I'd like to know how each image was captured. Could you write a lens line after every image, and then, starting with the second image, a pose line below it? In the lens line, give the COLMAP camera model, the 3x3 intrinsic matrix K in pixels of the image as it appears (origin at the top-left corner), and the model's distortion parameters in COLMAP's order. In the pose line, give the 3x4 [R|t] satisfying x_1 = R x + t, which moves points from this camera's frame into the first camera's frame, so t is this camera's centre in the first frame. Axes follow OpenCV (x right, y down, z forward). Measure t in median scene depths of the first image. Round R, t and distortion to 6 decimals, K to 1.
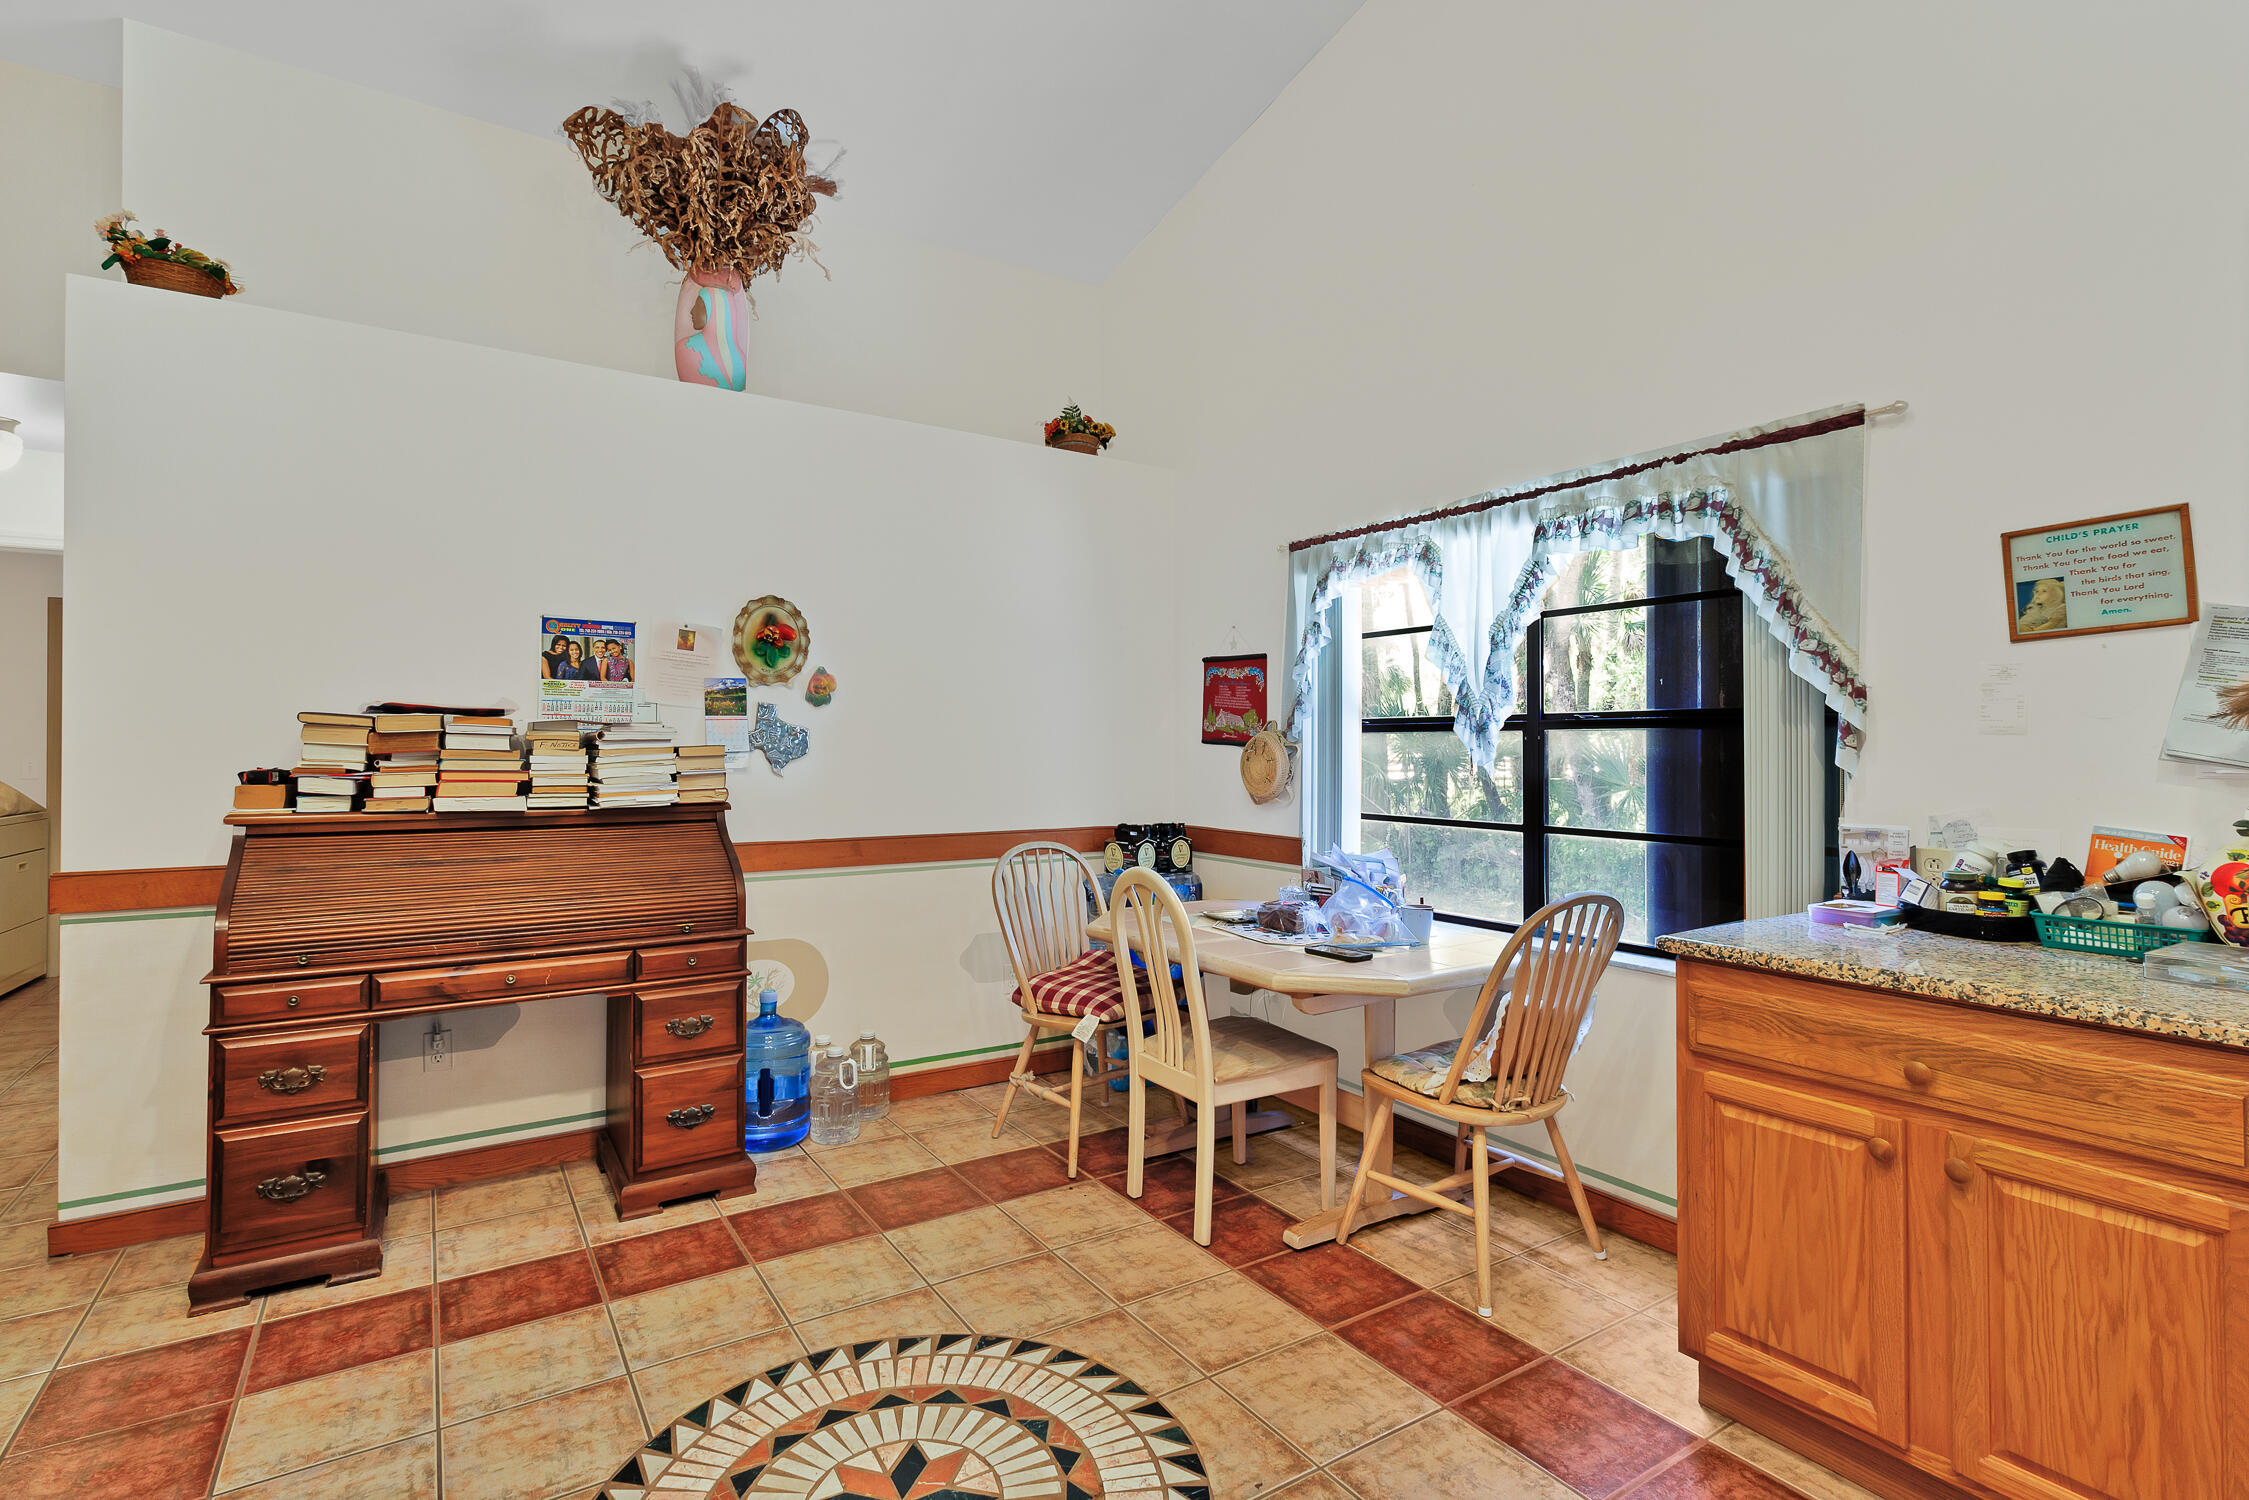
lens RADIAL K [[1069.7, 0, 1127.1], [0, 1069.7, 737.3], [0, 0, 1]] dist [-0.000696, 0.002708]
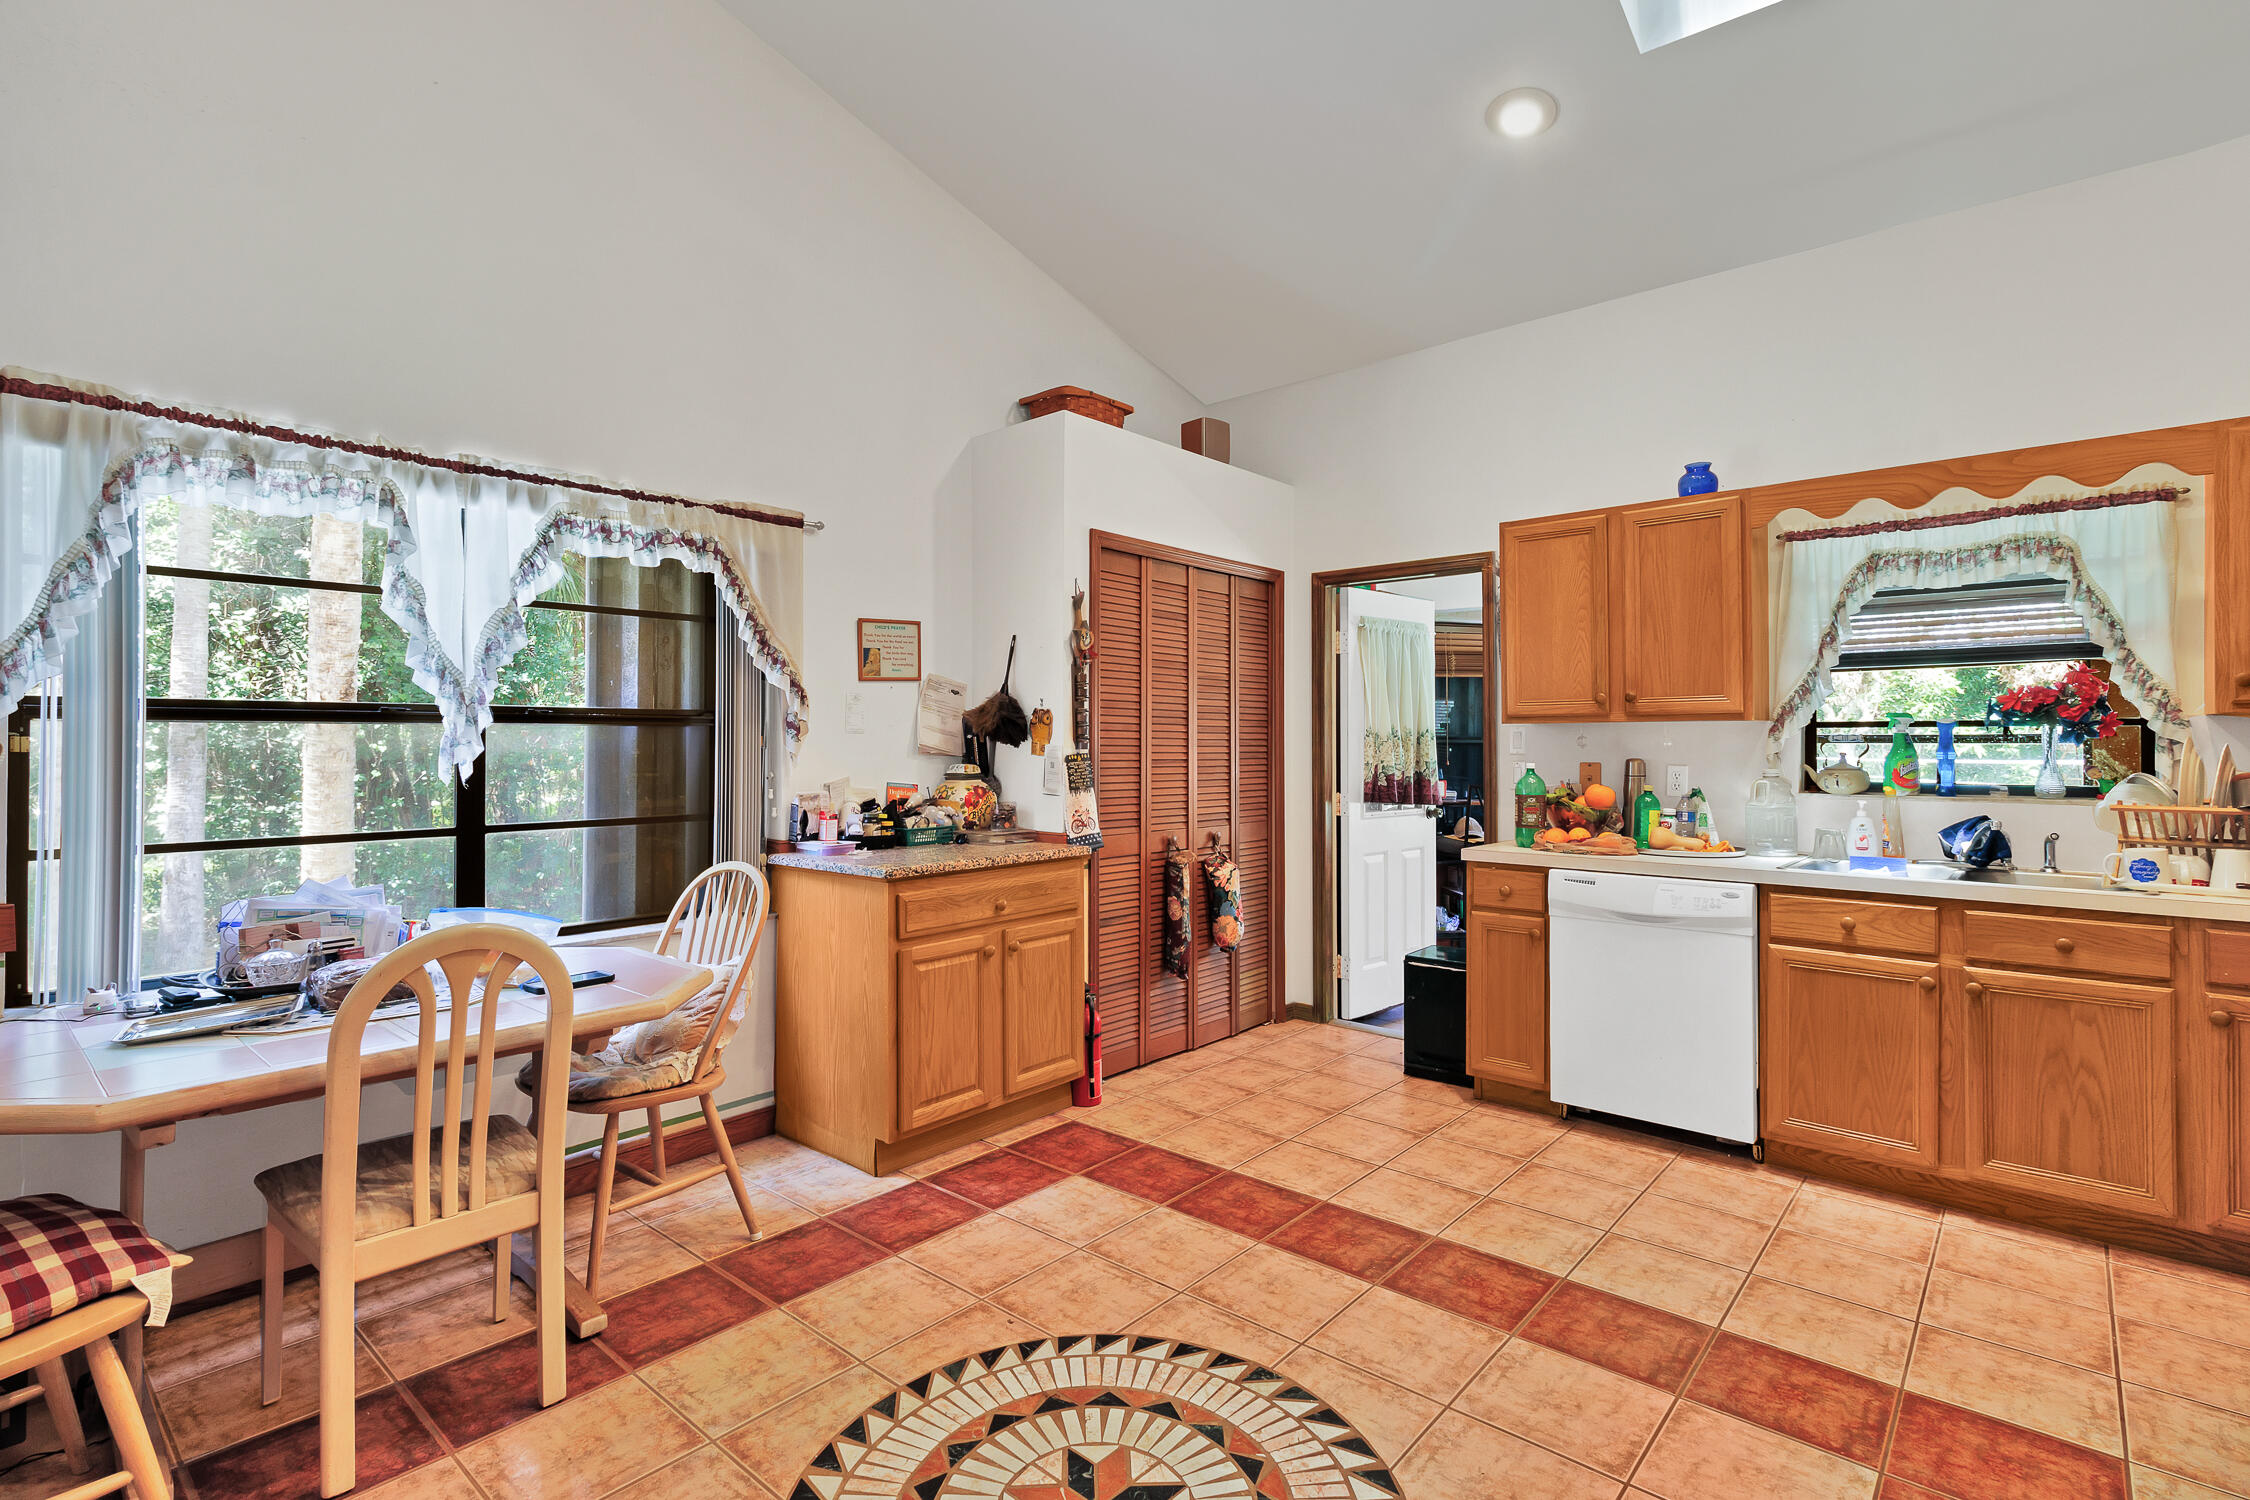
lens RADIAL K [[1070.2, 0, 1137.4], [0, 1070.2, 741.7], [0, 0, 1]] dist [-0.000696, 0.002708]
pose [[-0.280979, -0.001056, 0.959713, -0.928719], [-0.006470, 0.999979, -0.000794, 0.008615], [-0.959692, -0.006432, -0.280980, 0.993527]]
